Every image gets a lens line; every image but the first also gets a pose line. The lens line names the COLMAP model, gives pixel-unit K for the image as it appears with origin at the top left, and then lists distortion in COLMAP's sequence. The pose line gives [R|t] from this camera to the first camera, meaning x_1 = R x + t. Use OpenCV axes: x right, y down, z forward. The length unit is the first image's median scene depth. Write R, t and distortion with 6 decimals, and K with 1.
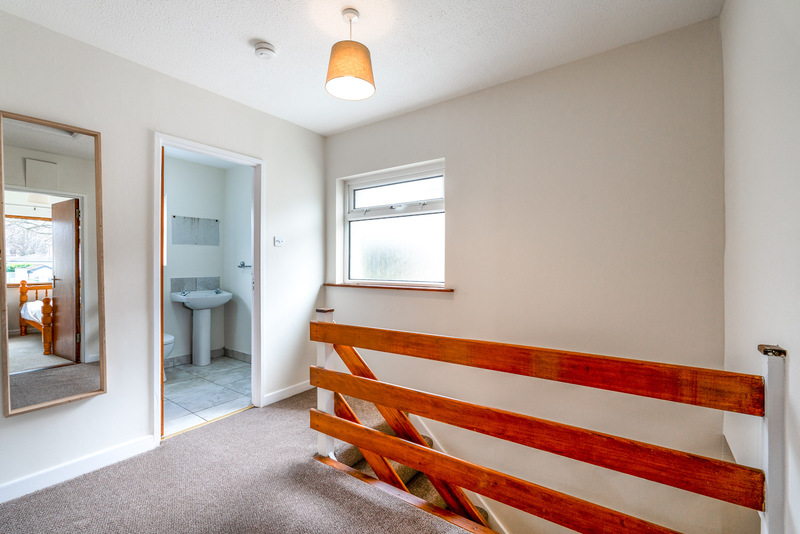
lens RADIAL K [[362.3, 0, 399.6], [0, 362.3, 265.7], [0, 0, 1]] dist [-0.000653, 0.000073]
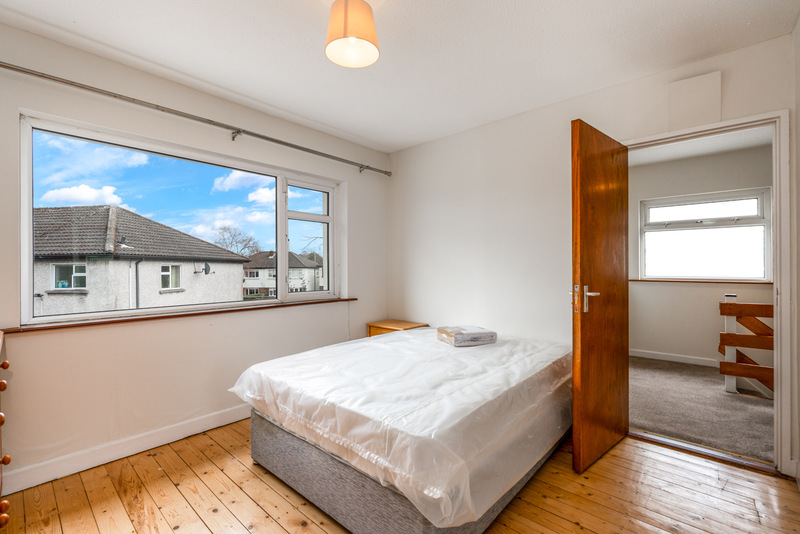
lens RADIAL K [[362.3, 0, 397.0], [0, 362.3, 267.1], [0, 0, 1]] dist [-0.000653, 0.000073]
pose [[0.993363, -0.007870, -0.114753, -1.075487], [0.007080, 0.999948, -0.007294, 0.007959], [0.114805, 0.006433, 0.993367, -0.489871]]
